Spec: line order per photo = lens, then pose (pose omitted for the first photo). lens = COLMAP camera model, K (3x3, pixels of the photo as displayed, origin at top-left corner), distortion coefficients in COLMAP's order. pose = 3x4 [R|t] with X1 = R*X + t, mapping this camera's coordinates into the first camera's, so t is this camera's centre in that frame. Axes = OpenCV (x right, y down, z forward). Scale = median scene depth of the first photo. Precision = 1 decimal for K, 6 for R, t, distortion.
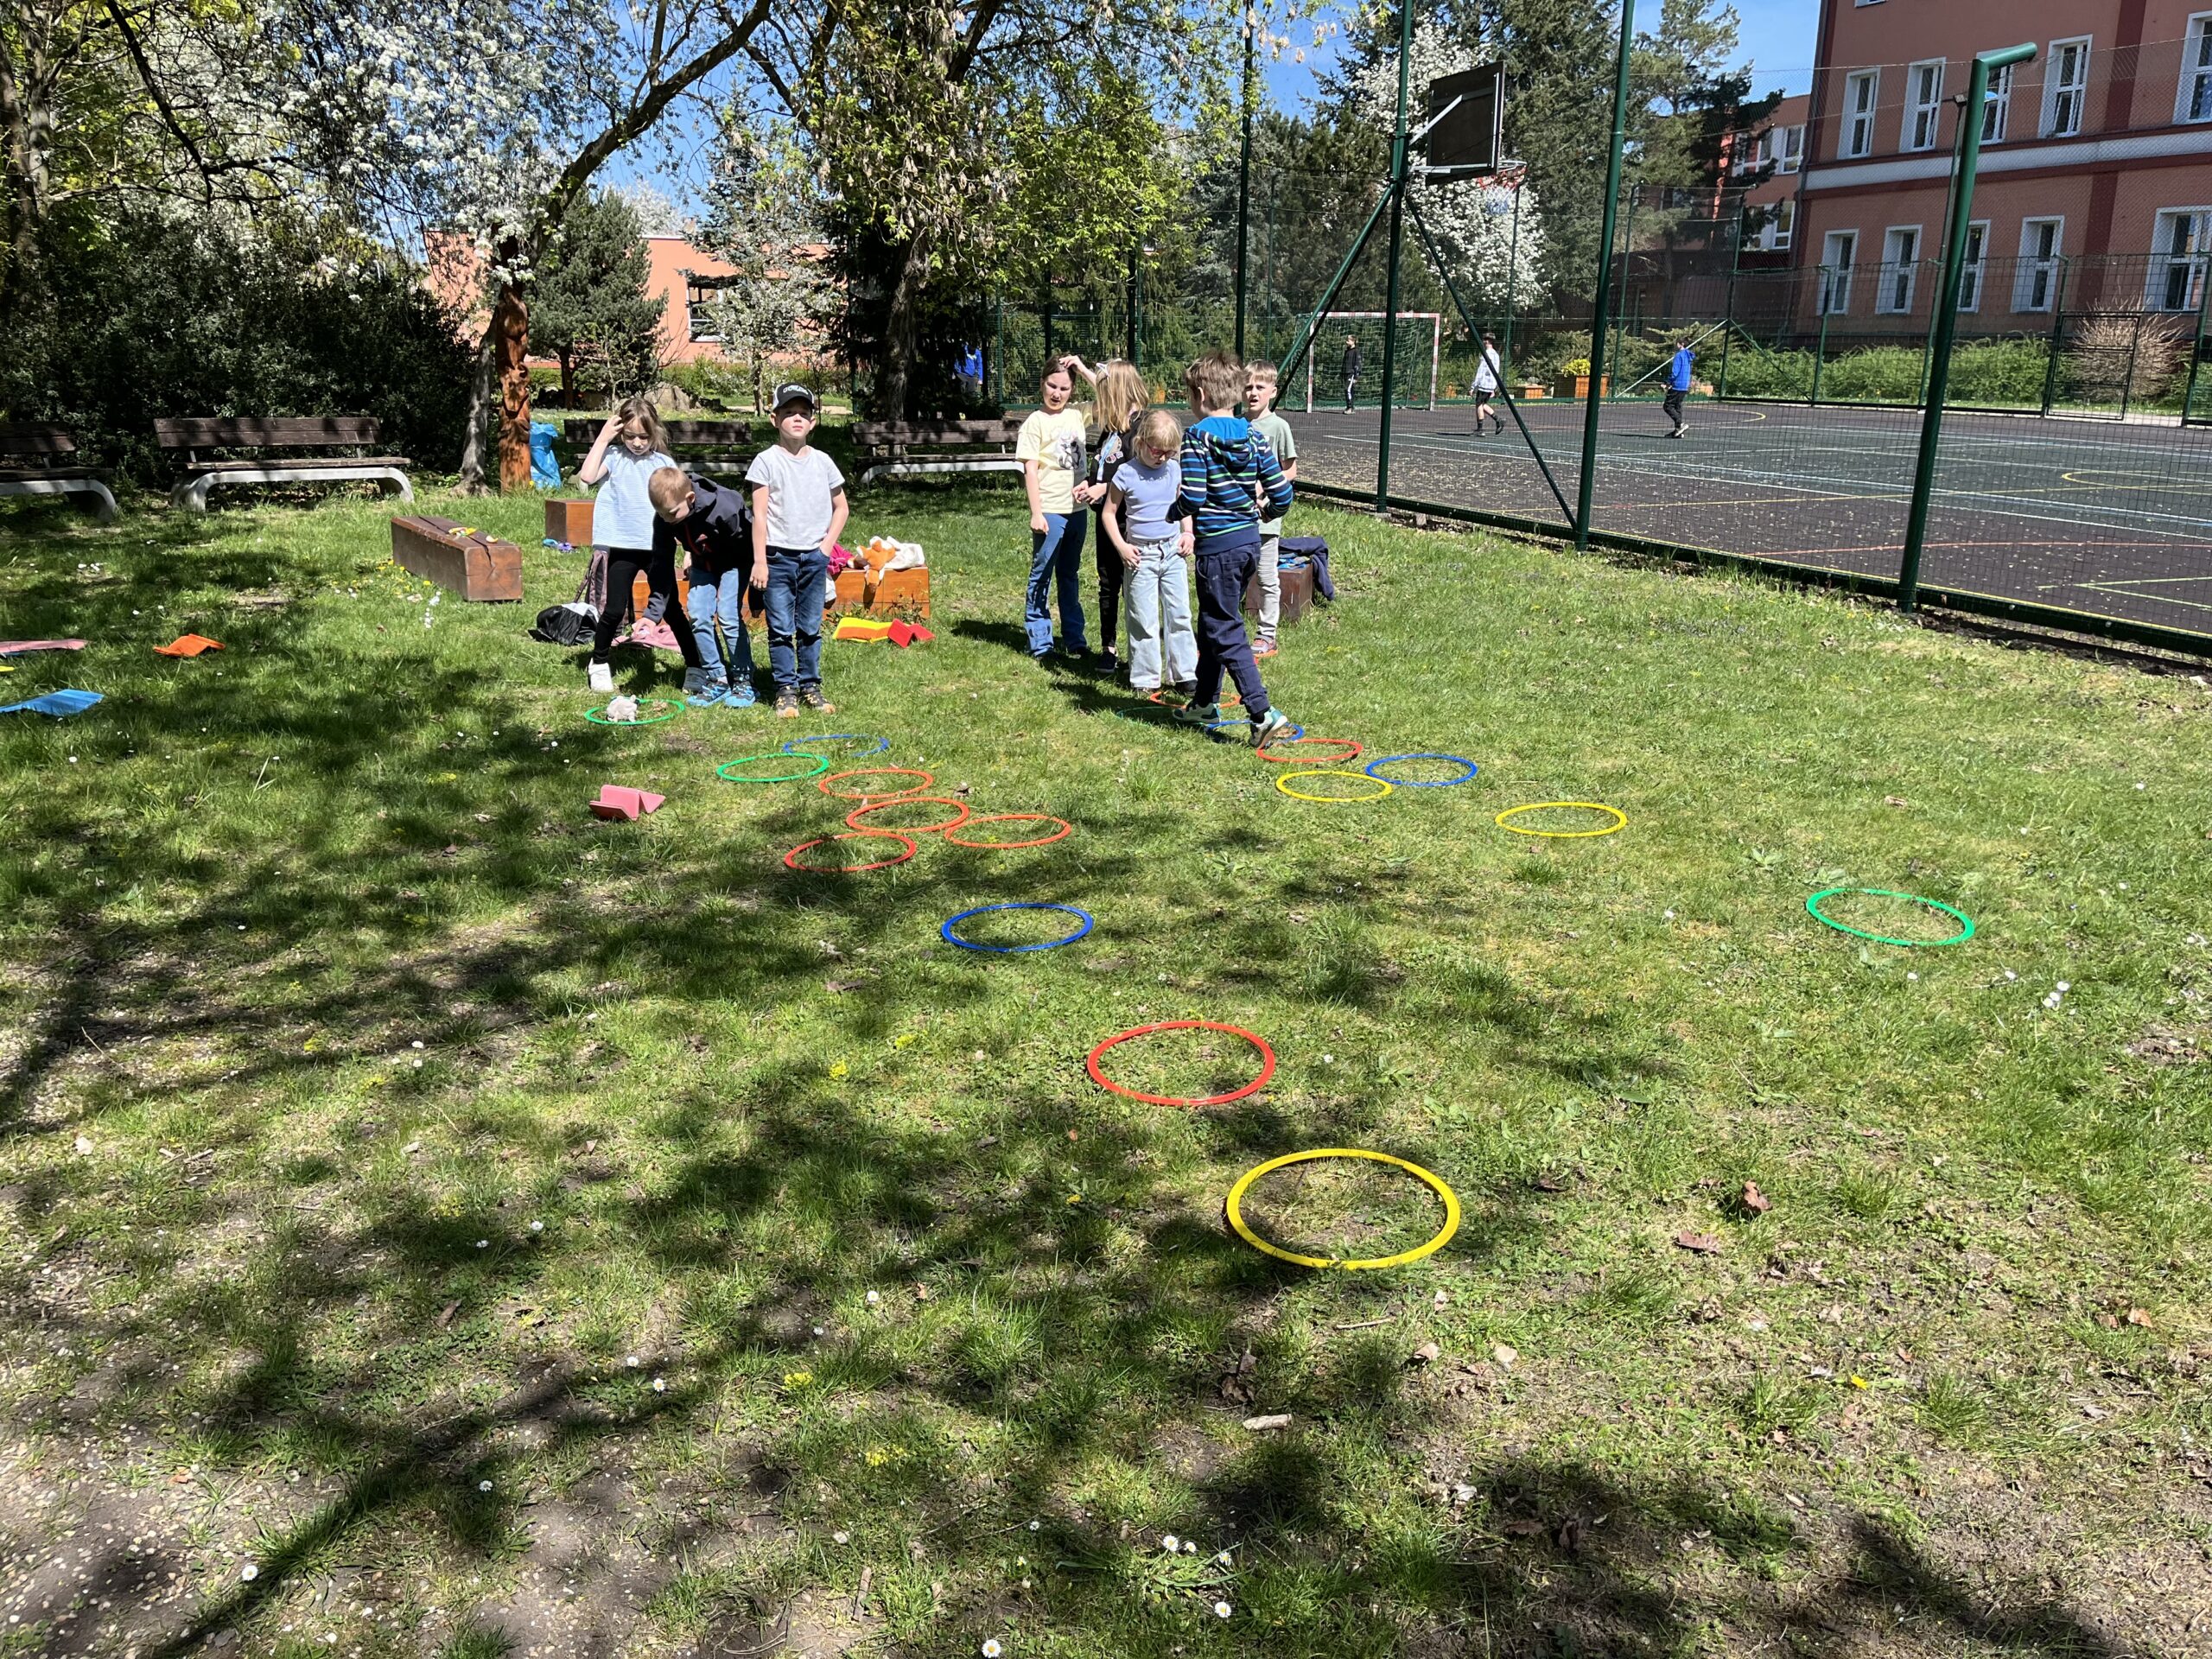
lens RADIAL K [[1692.2, 0, 1099.3], [0, 1692.2, 829.4], [0, 0, 1]] dist [0.054397, -0.067328]
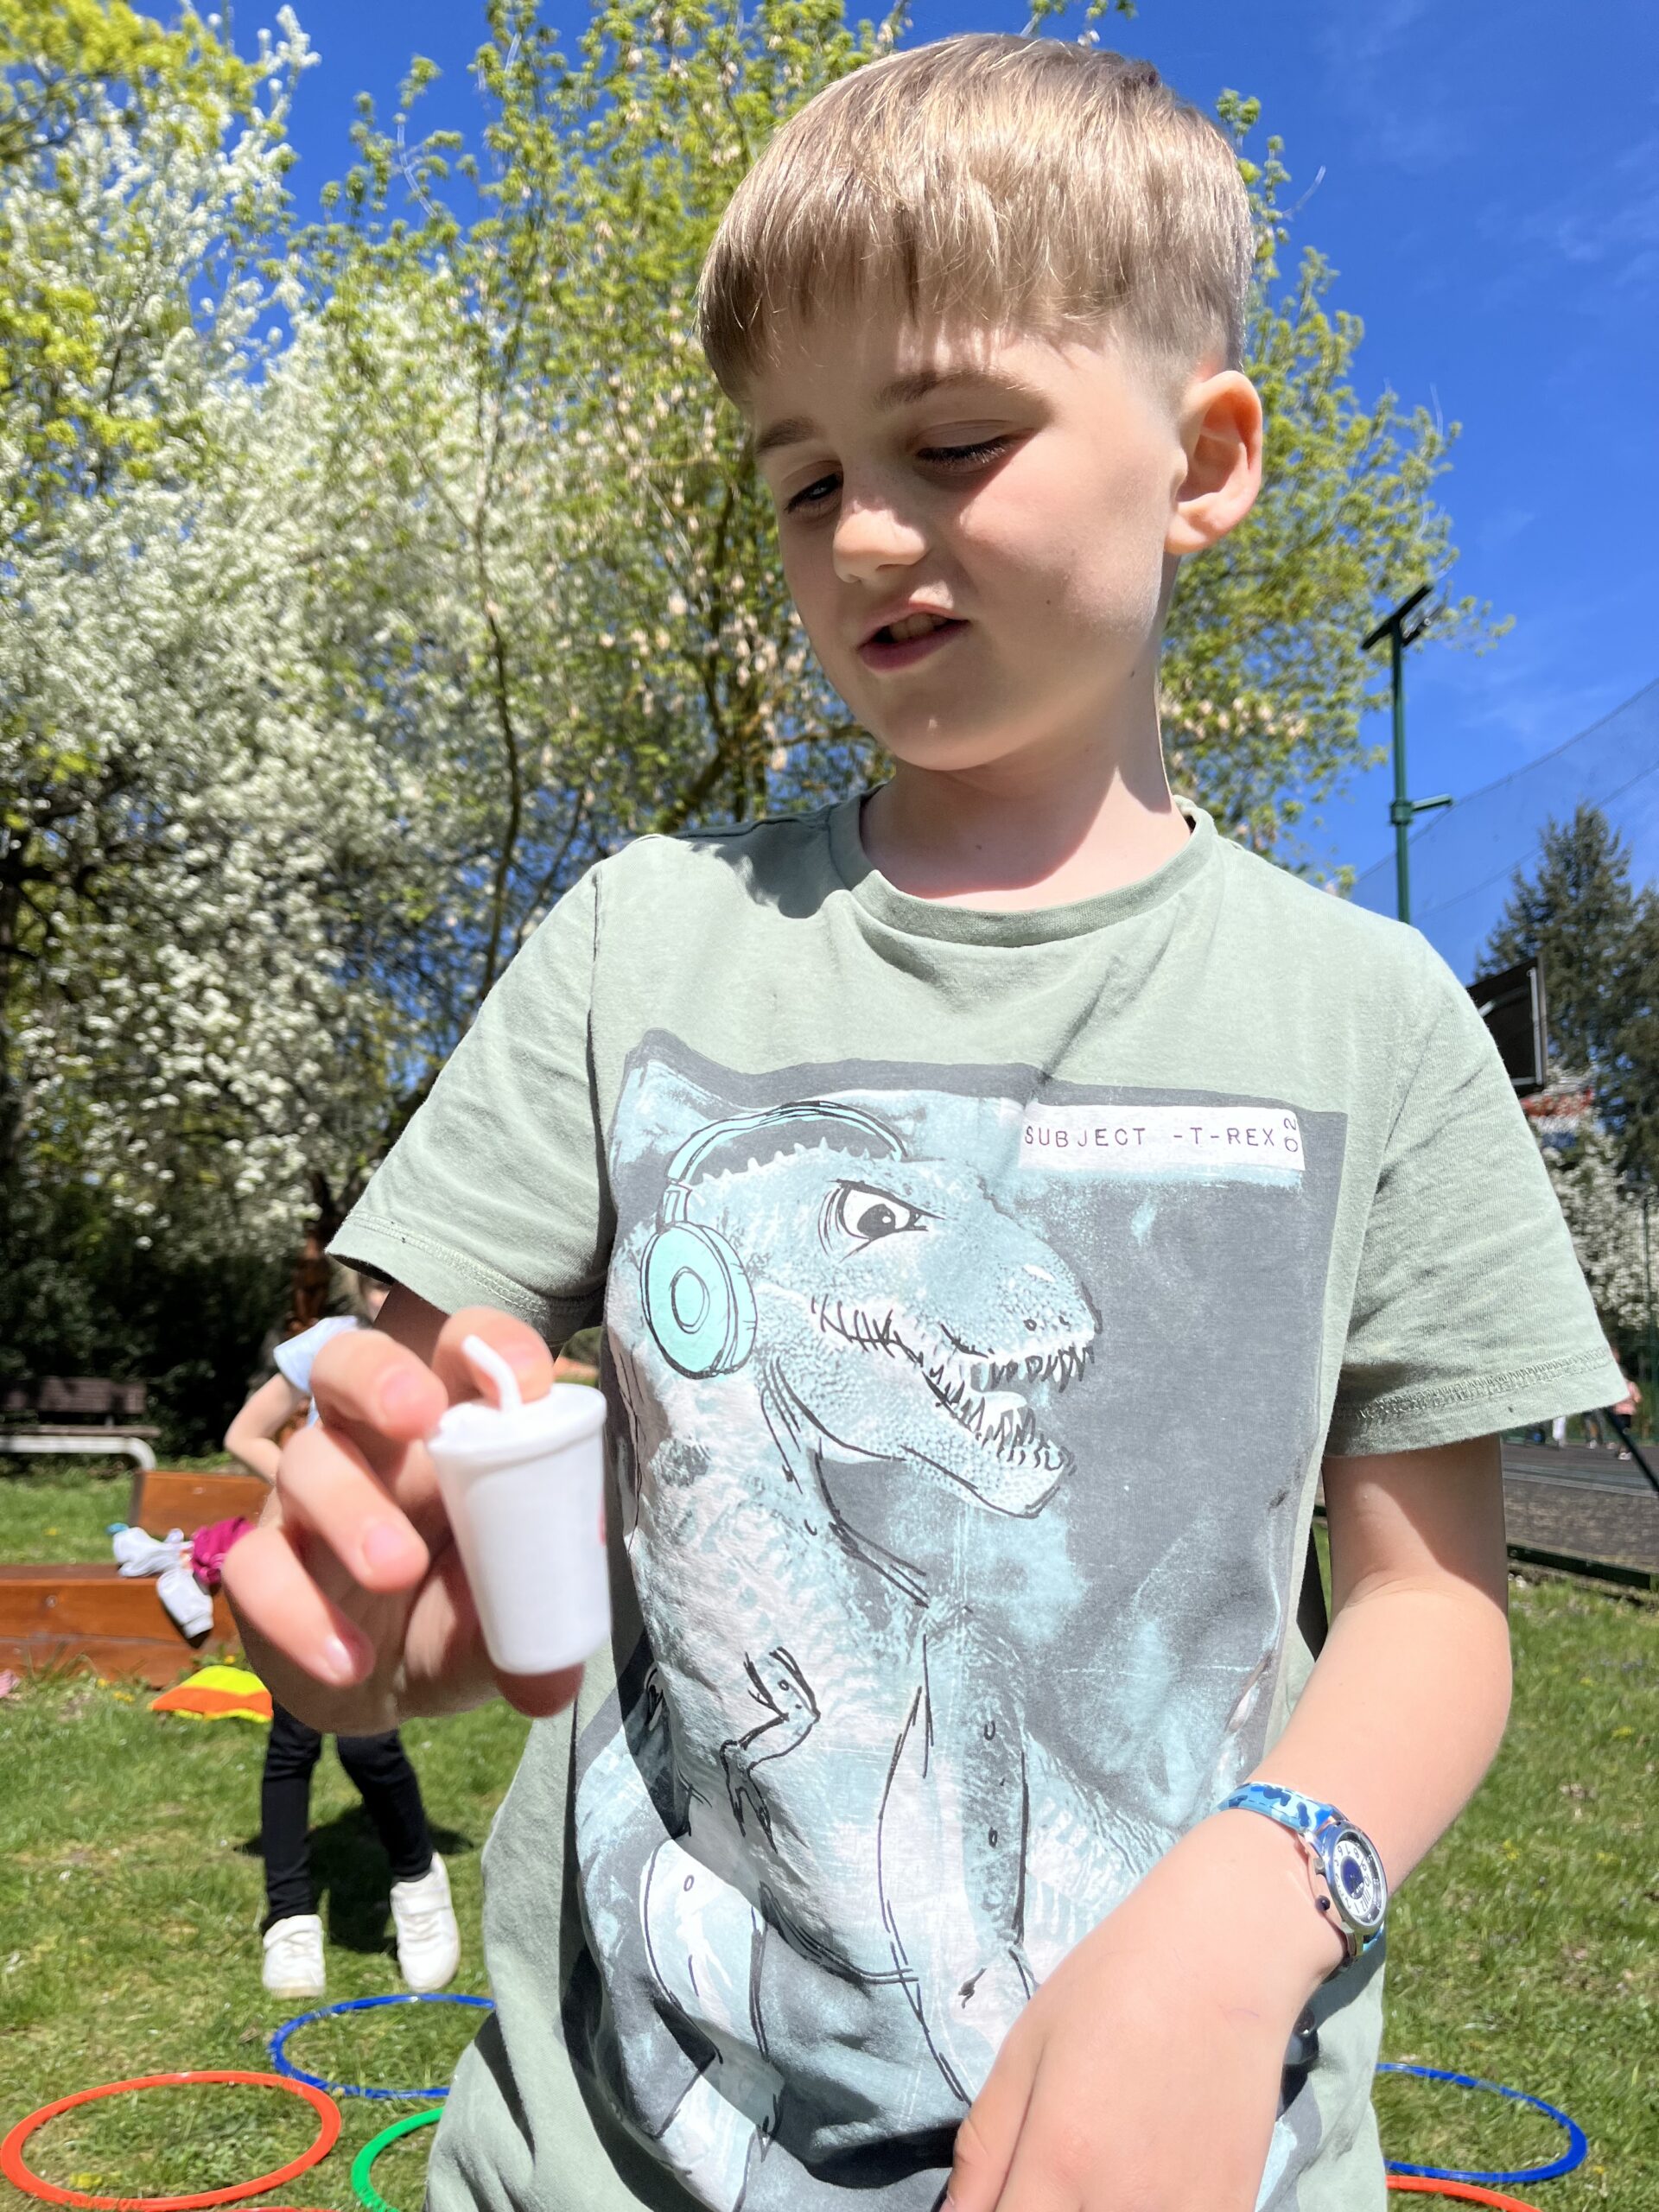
lens RADIAL K [[1666.0, 0, 832.9], [0, 1666.0, 1102.8], [0, 0, 1]] dist [0.077397, -0.115151]
pose [[0.972071, -0.014220, -0.234255, 0.102167], [-0.087590, 0.904055, -0.418345, -0.047419], [0.217728, 0.427180, 0.877560, 0.292157]]
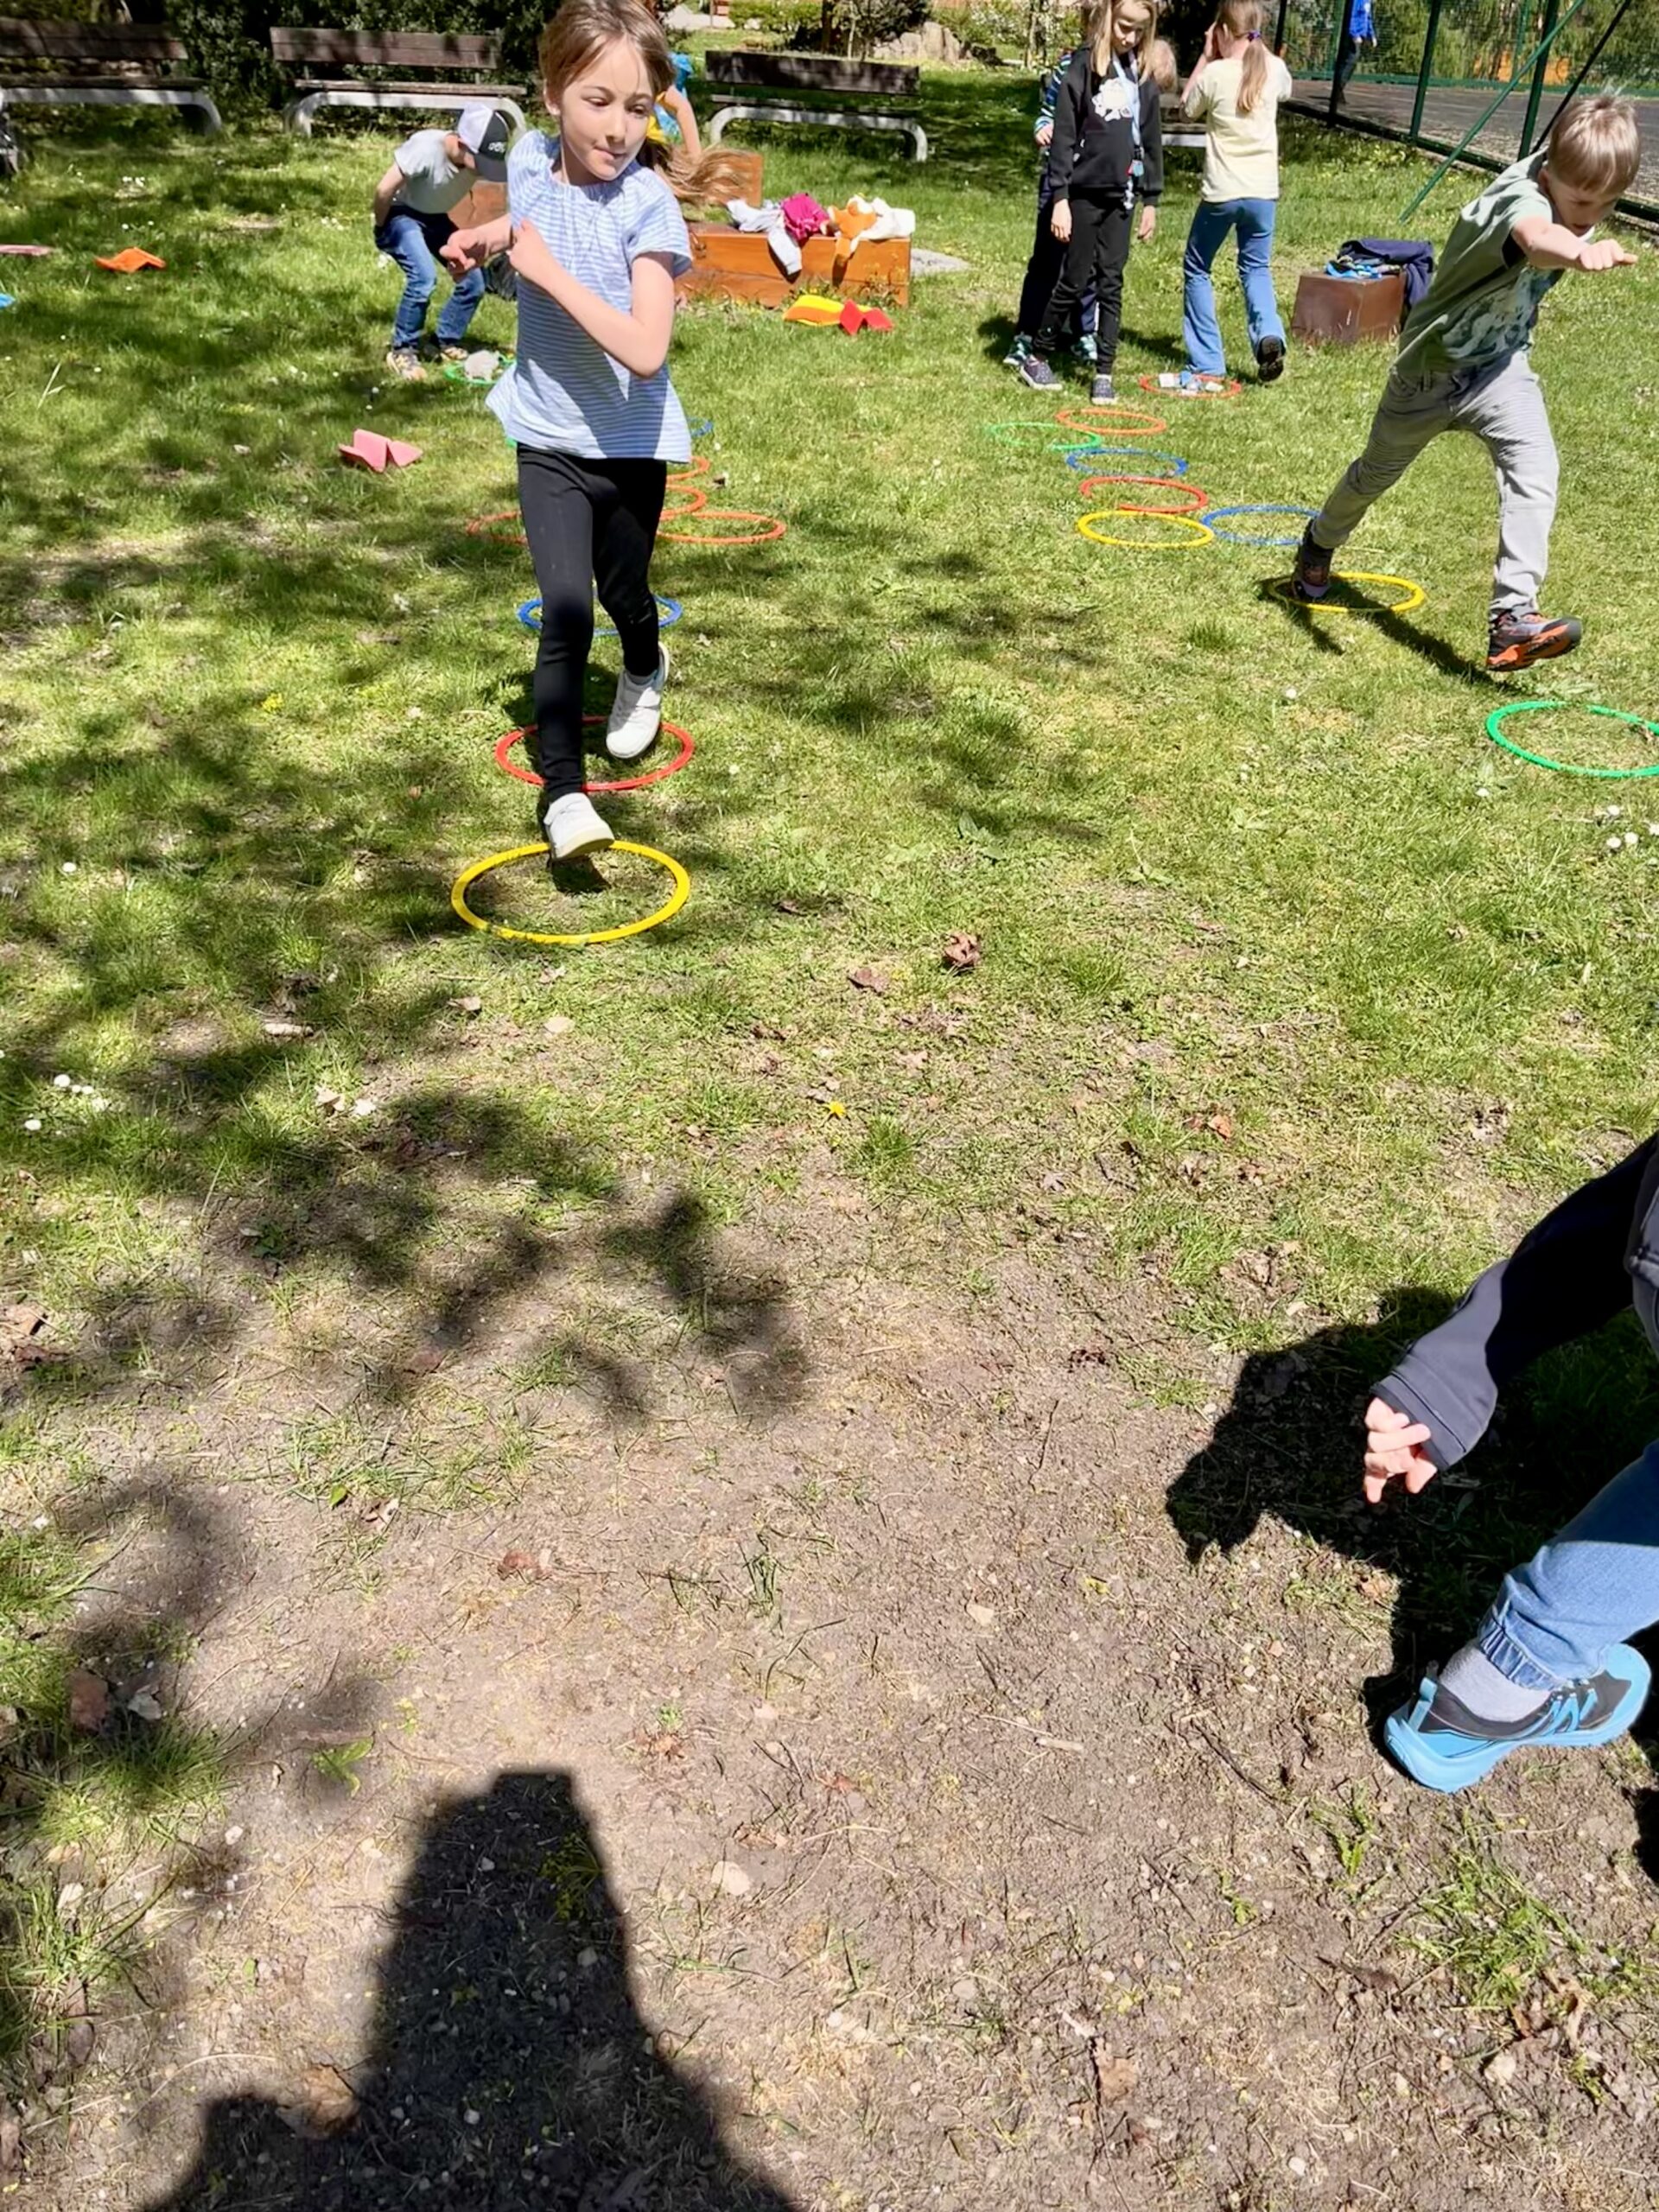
lens RADIAL K [[1862.7, 0, 826.5], [0, 1862.7, 1104.1], [0, 0, 1]] dist [0.106547, -0.166581]
pose [[0.942635, 0.199568, -0.267602, 0.122055], [-0.125954, 0.955002, 0.268529, 0.006911], [0.309150, -0.219419, 0.925355, 0.002562]]
